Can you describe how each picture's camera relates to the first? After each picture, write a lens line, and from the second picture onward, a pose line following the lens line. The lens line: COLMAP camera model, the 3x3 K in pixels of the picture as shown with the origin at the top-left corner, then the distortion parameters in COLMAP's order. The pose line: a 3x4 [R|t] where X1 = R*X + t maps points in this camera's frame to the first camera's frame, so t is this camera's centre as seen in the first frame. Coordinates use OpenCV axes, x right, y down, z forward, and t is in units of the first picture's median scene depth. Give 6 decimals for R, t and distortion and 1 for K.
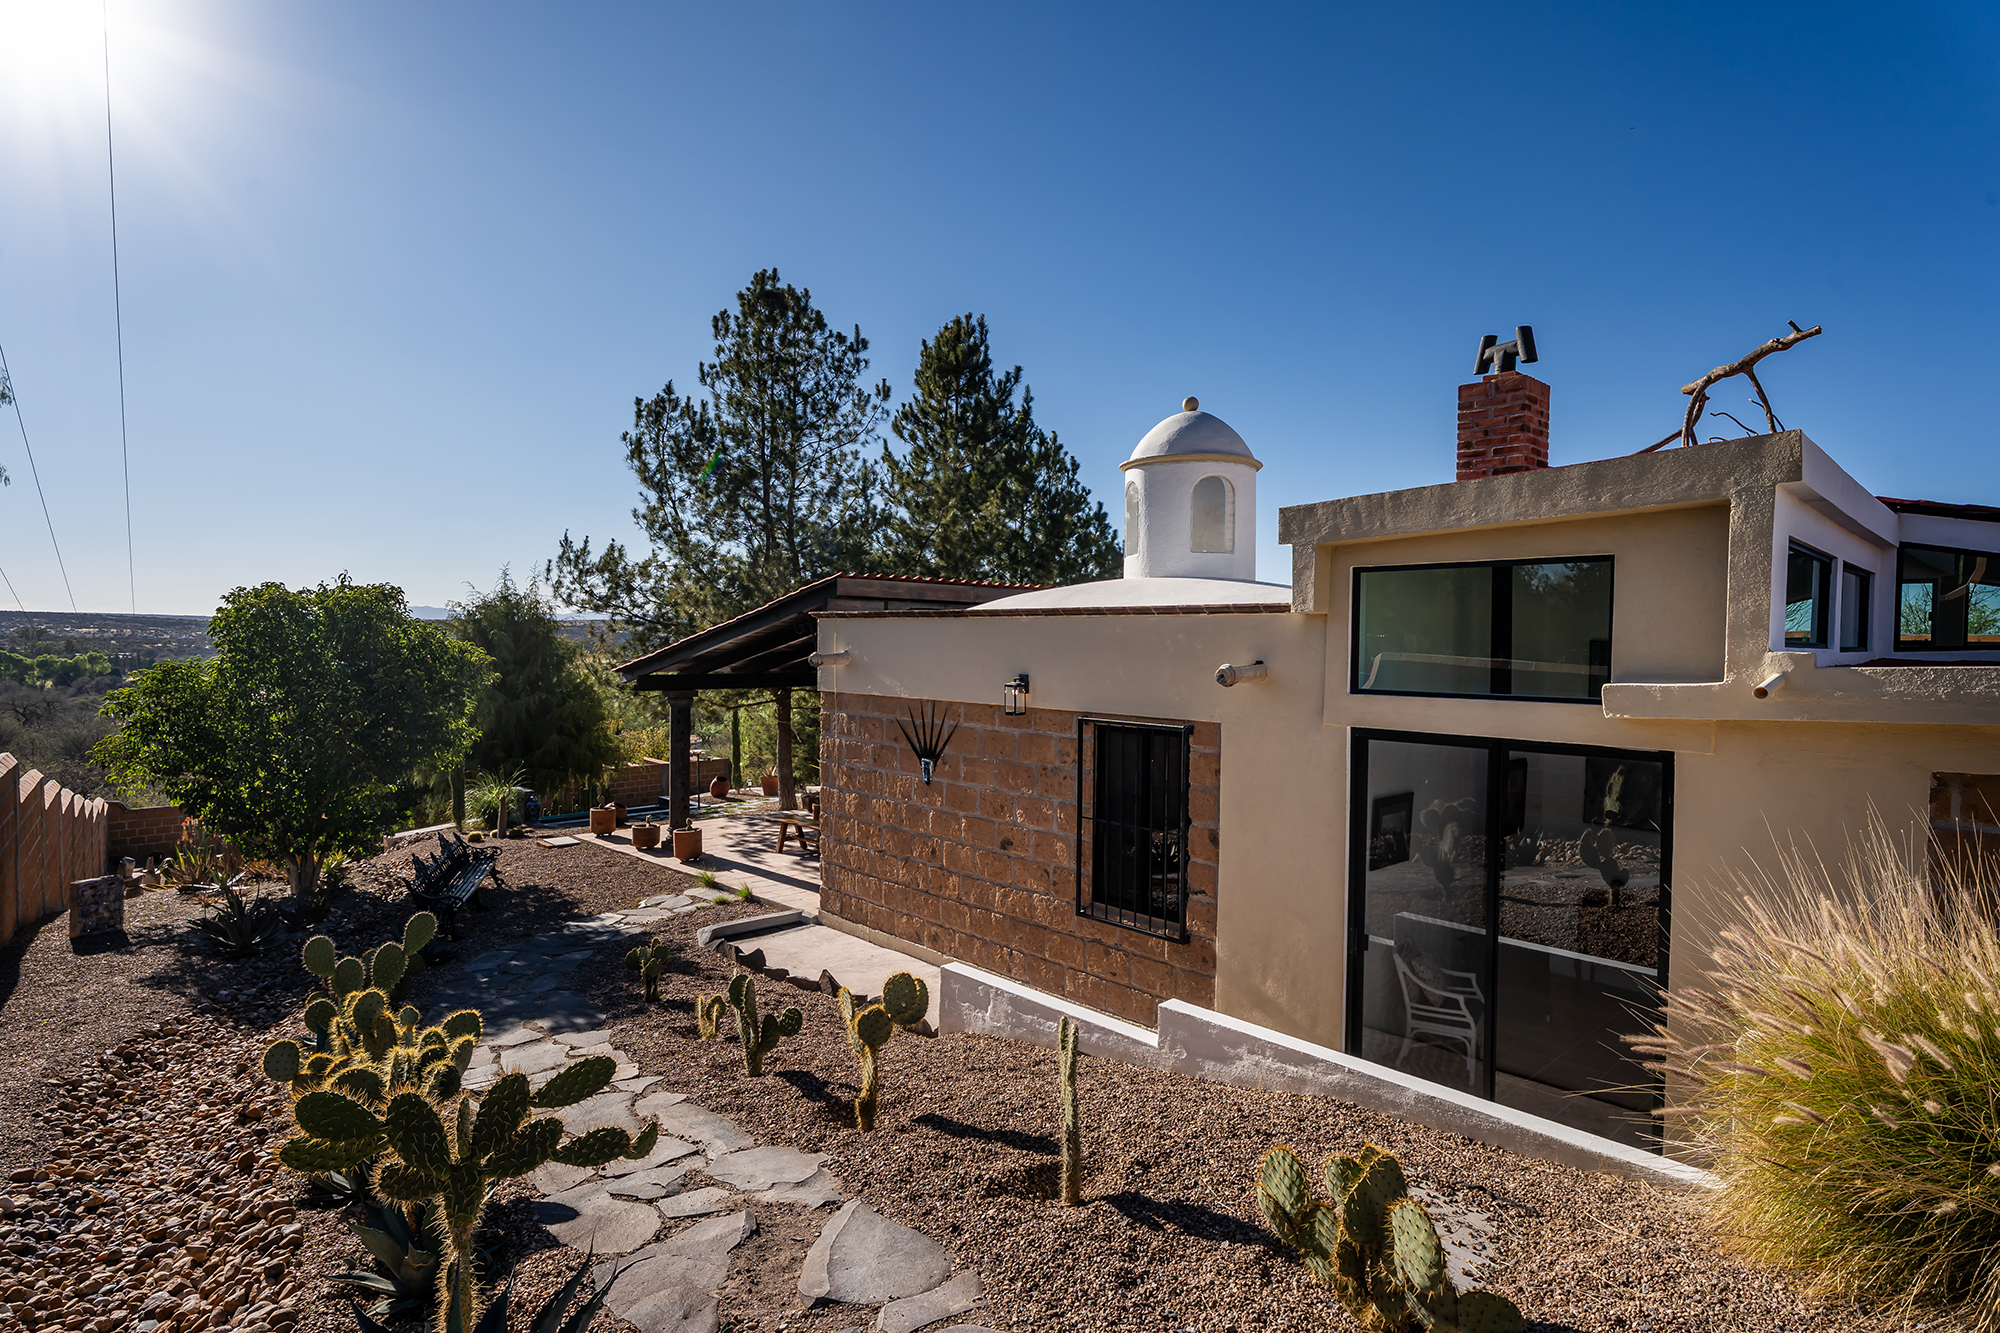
lens RADIAL K [[1019.4, 0, 994.9], [0, 1019.4, 662.5], [0, 0, 1]] dist [-0.023103, 0.004260]
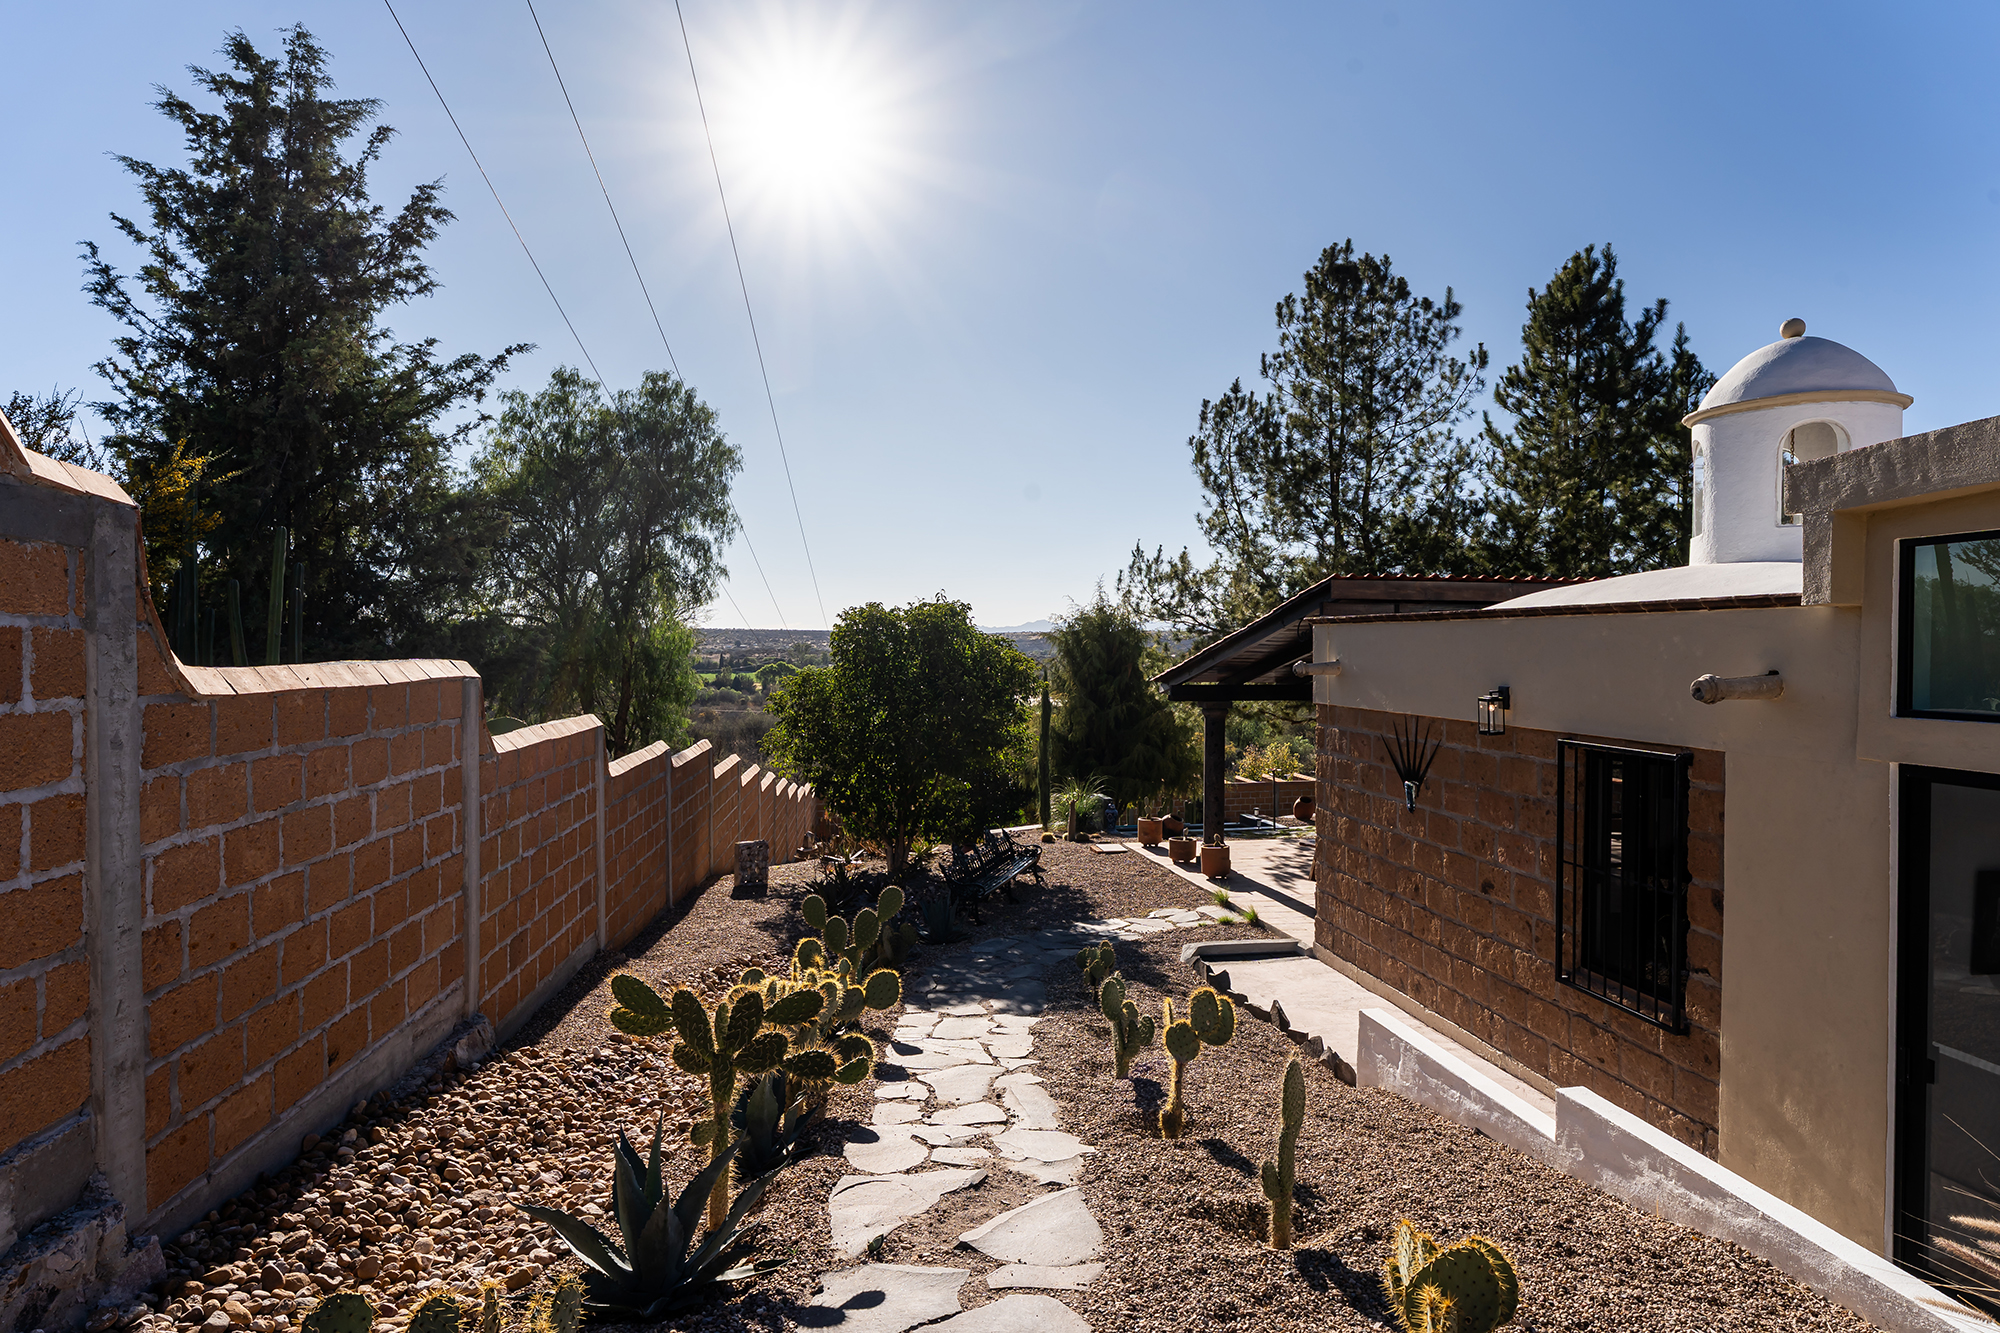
lens RADIAL K [[1125.0, 0, 998.8], [0, 1125.0, 661.6], [0, 0, 1]] dist [-0.029594, 0.008684]
pose [[0.830294, -0.000693, -0.557326, 0.164918], [-0.005764, 0.999935, -0.009829, 0.002067], [0.557296, 0.011374, 0.830236, 0.000661]]
